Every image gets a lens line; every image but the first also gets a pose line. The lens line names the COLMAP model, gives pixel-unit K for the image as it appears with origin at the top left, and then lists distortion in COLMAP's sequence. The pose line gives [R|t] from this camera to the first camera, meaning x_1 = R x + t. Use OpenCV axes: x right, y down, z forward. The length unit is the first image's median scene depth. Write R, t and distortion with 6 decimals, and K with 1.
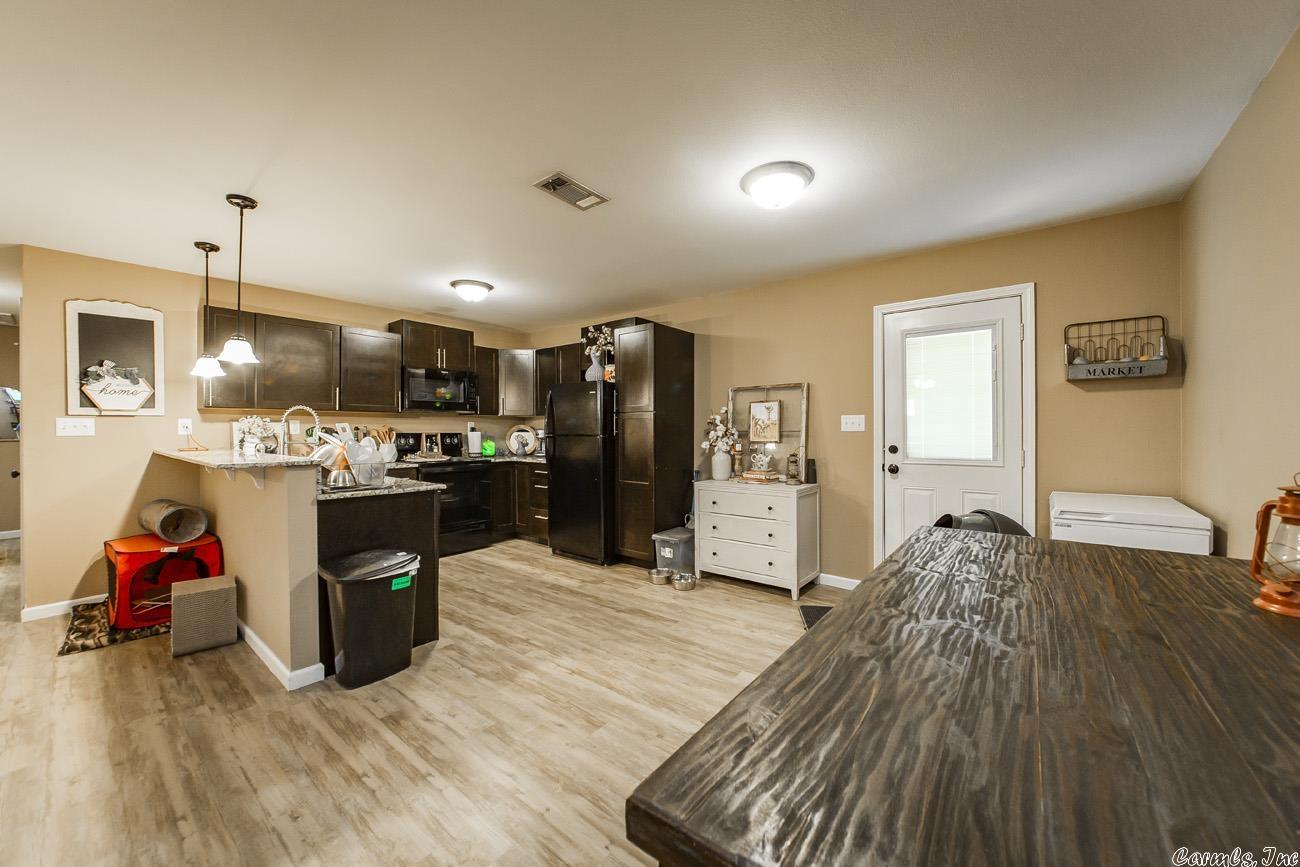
lens RADIAL K [[467.3, 0, 654.0], [0, 467.3, 433.6], [0, 0, 1]] dist [-0.003917, 0.000738]
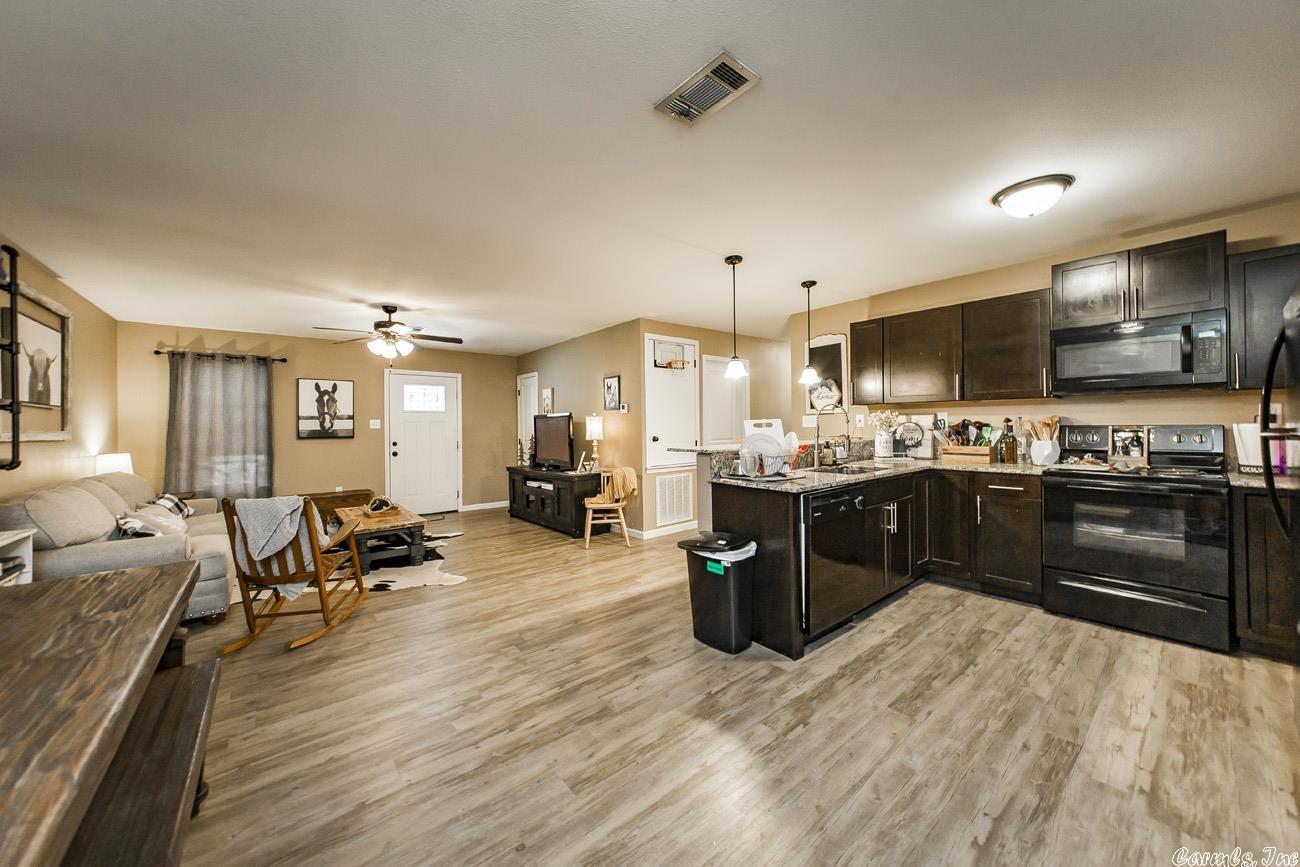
lens RADIAL K [[467.3, 0, 653.9], [0, 467.3, 421.8], [0, 0, 1]] dist [-0.003917, 0.000738]
pose [[-0.196878, -0.001715, -0.980427, 0.378527], [0.006192, 0.999976, -0.002993, -0.011528], [0.980409, -0.006660, -0.196862, 0.742560]]
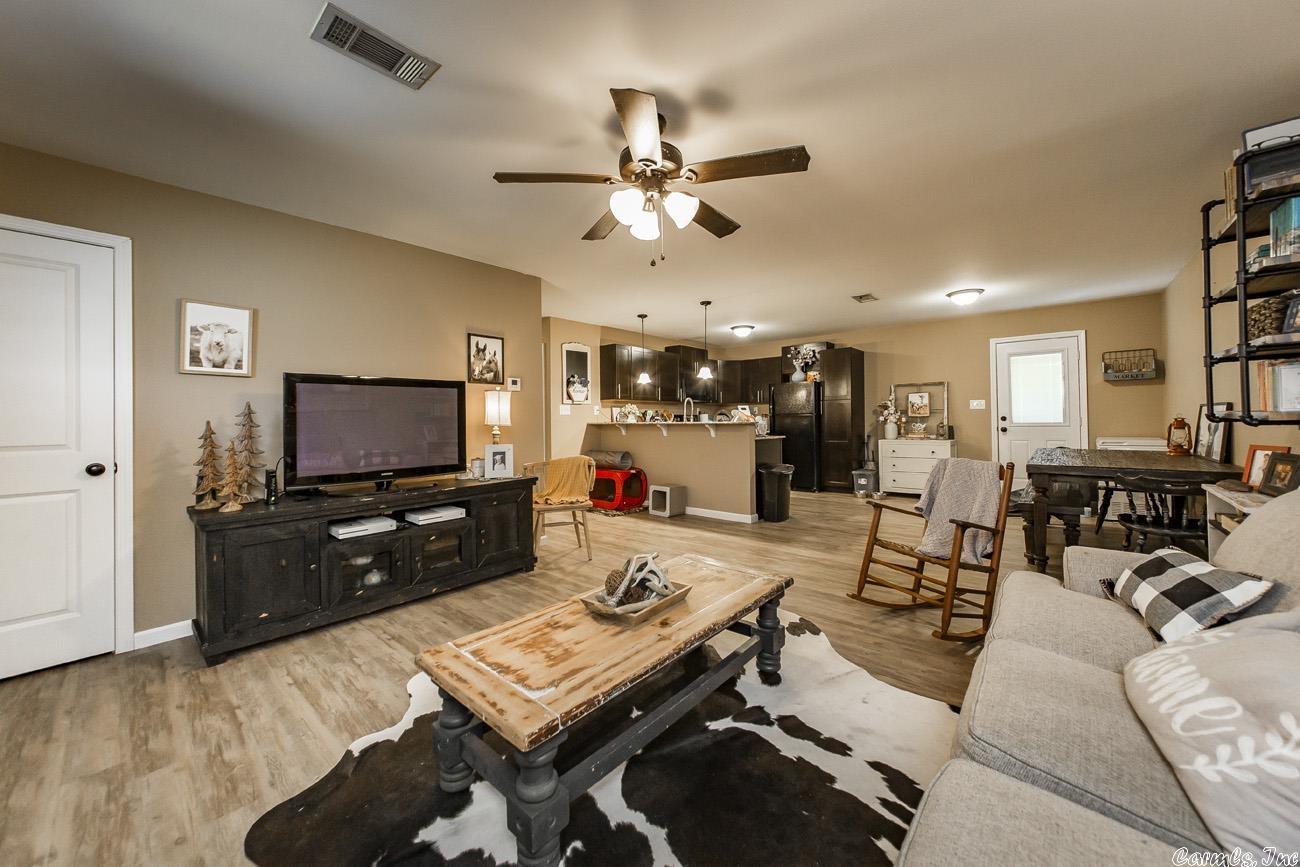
lens RADIAL K [[467.3, 0, 646.4], [0, 467.3, 414.7], [0, 0, 1]] dist [-0.003917, 0.000738]
pose [[0.998708, -0.008113, -0.050168, -0.759217], [0.007199, 0.999805, -0.018381, 0.040964], [0.050307, 0.017996, 0.998572, -0.848770]]
